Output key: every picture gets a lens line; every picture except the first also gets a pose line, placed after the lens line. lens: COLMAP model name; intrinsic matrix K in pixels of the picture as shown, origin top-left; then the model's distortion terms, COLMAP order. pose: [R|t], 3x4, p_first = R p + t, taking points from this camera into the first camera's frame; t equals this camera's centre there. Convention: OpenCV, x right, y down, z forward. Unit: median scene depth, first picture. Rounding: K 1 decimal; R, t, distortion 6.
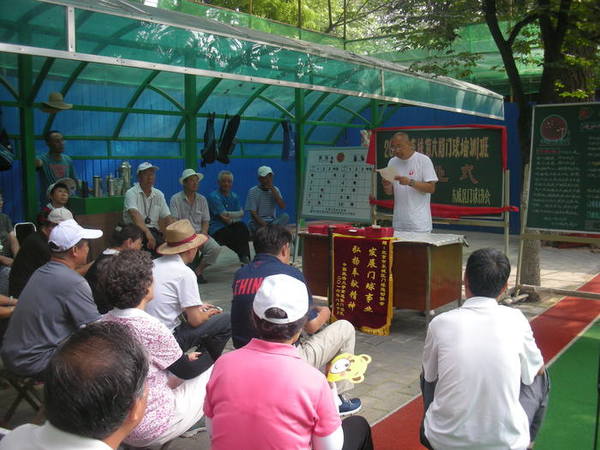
lens RADIAL K [[616.4, 0, 300.0], [0, 616.4, 225.0], [0, 0, 1]] dist [-0.116081, -0.002388]
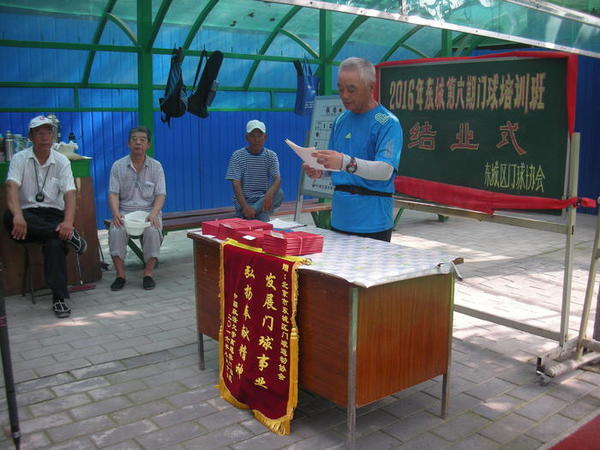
lens RADIAL K [[616.4, 0, 300.0], [0, 616.4, 225.0], [0, 0, 1]] dist [-0.116081, -0.002388]
pose [[0.975171, 0.046826, -0.216448, 0.249665], [-0.031589, 0.996807, 0.073329, -0.044337], [0.219190, -0.064671, 0.973536, 0.464882]]
